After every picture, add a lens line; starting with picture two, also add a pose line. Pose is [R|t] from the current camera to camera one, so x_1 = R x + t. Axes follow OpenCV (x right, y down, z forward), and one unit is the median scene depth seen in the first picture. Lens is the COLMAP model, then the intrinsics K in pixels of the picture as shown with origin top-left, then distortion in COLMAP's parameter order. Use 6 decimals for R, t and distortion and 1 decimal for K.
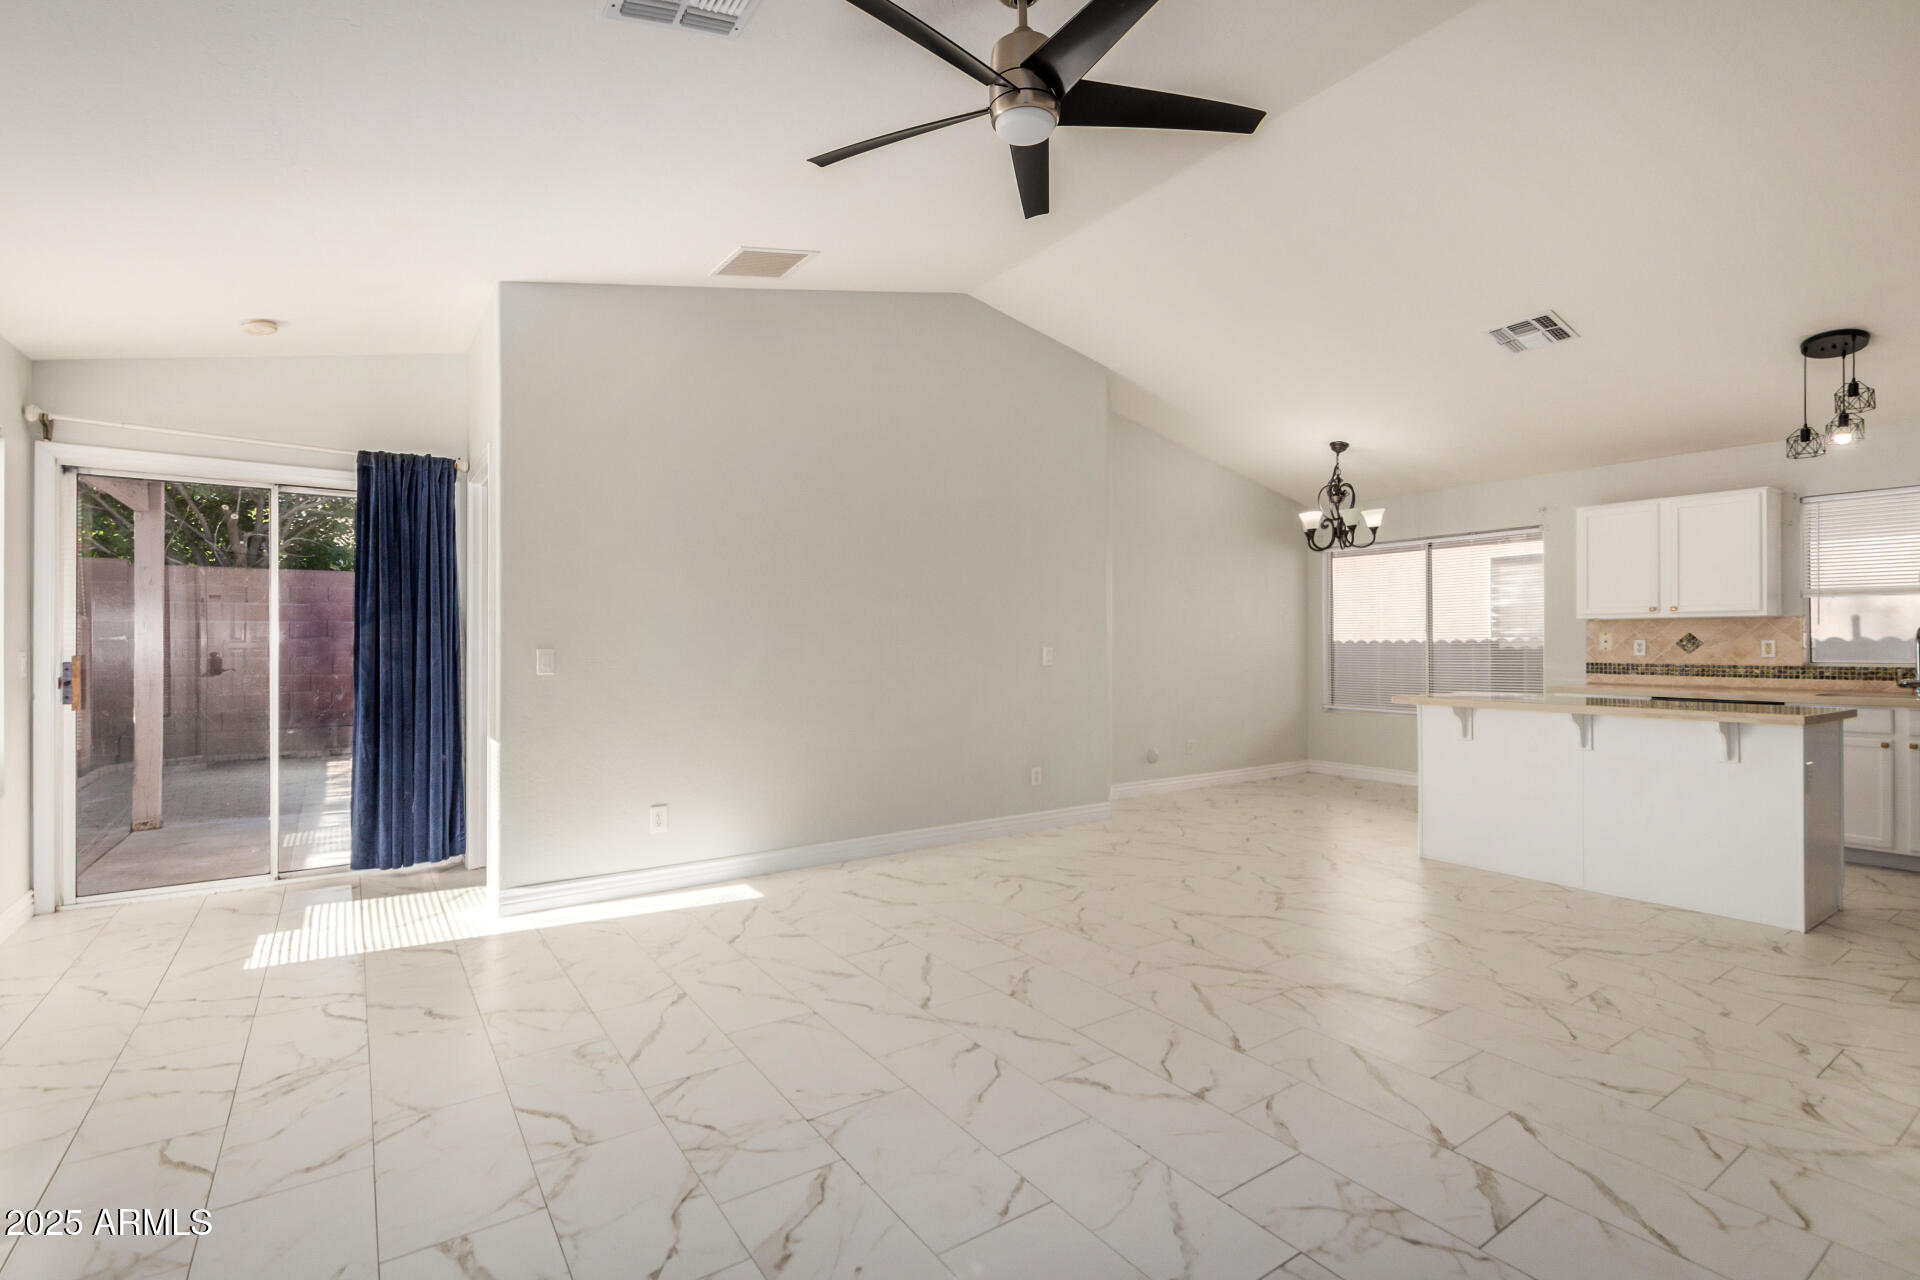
lens RADIAL K [[885.1, 0, 970.1], [0, 885.1, 639.0], [0, 0, 1]] dist [0.009987, -0.005717]
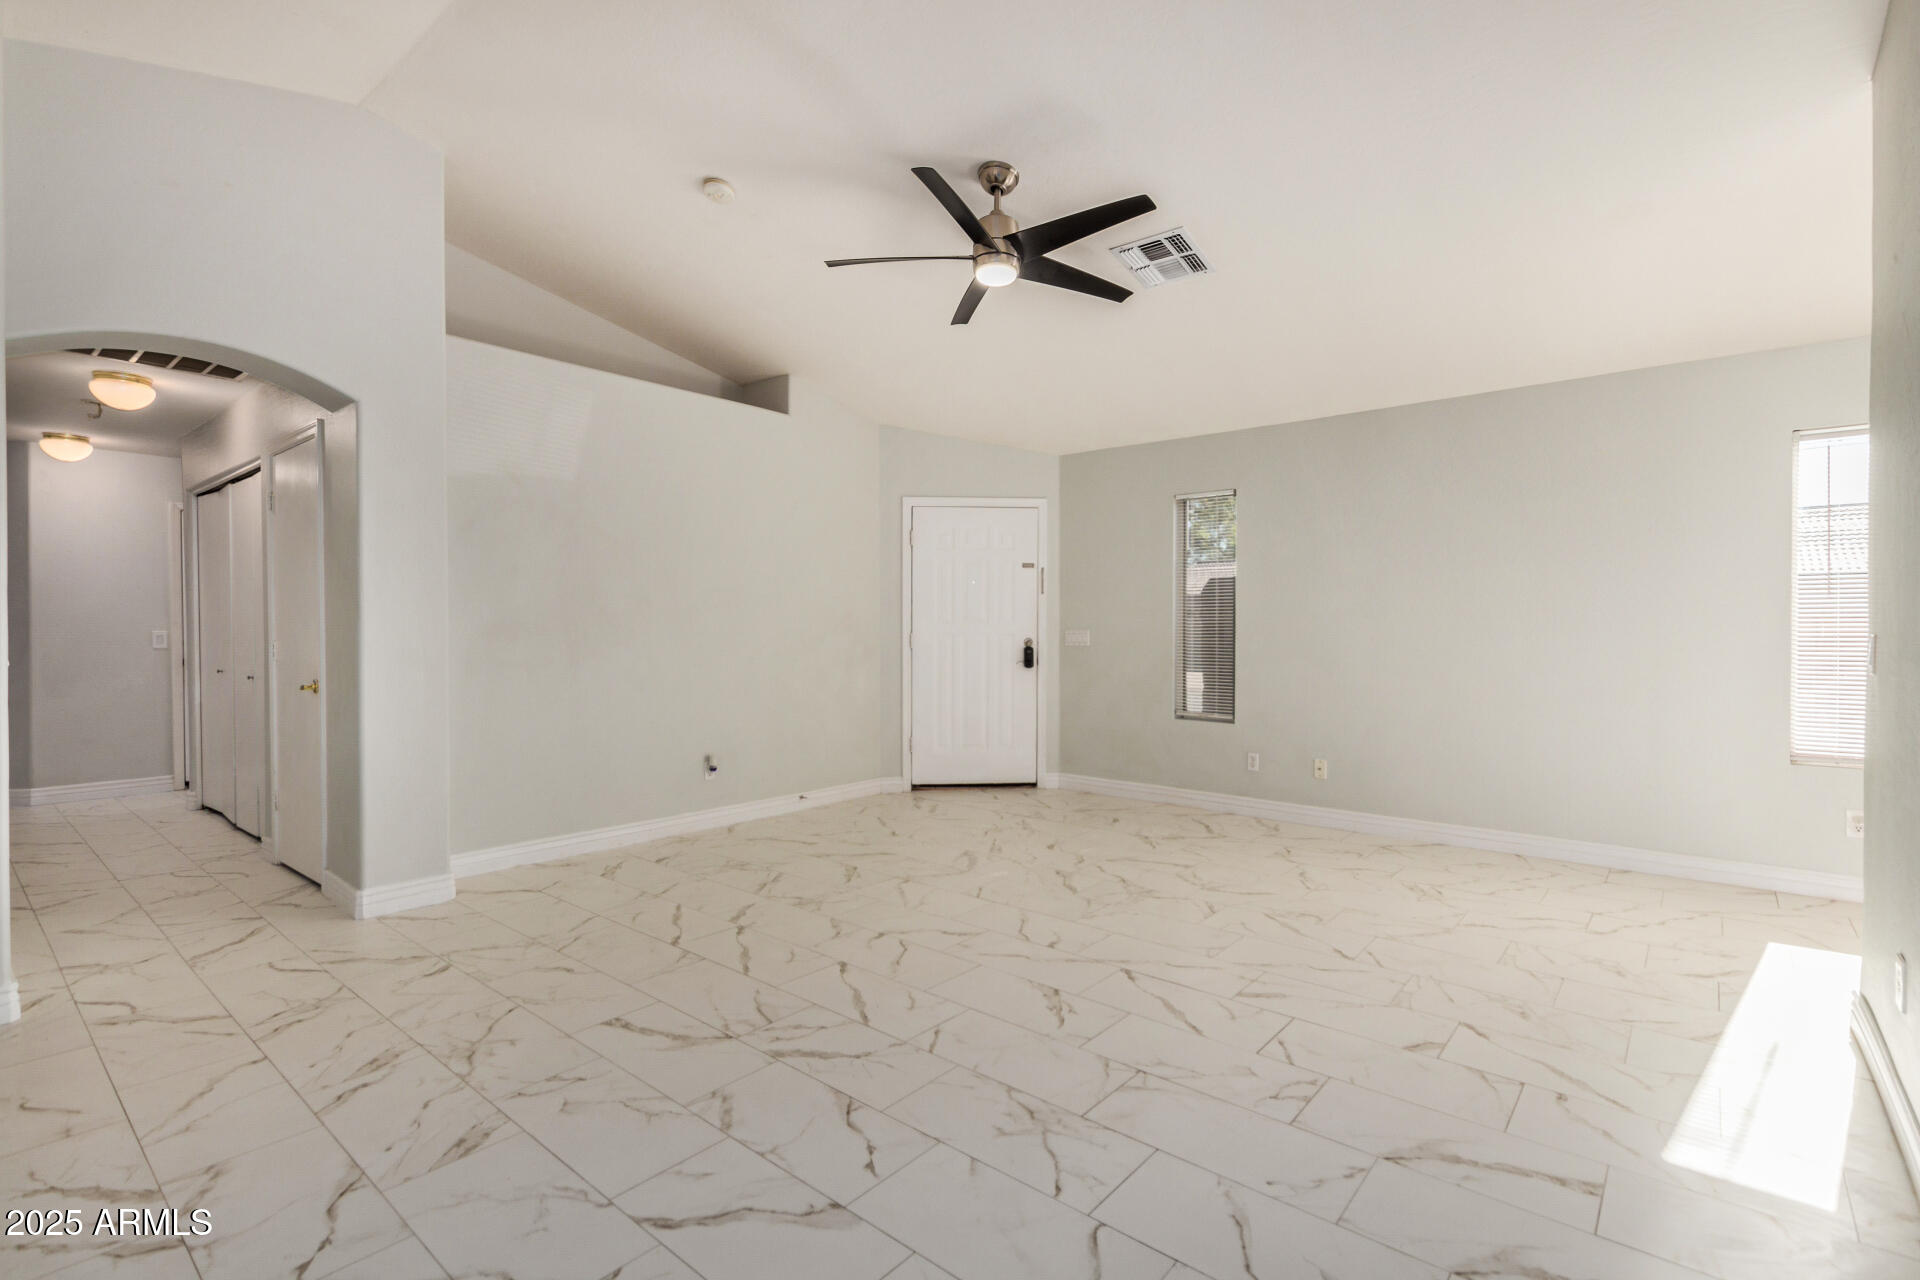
lens RADIAL K [[885.1, 0, 974.0], [0, 885.1, 639.1], [0, 0, 1]] dist [0.009987, -0.005717]
pose [[-0.963274, 0.005551, -0.268463, 0.288752], [0.003467, 0.999960, 0.008235, 0.007722], [0.268498, 0.007002, -0.963255, 1.408127]]
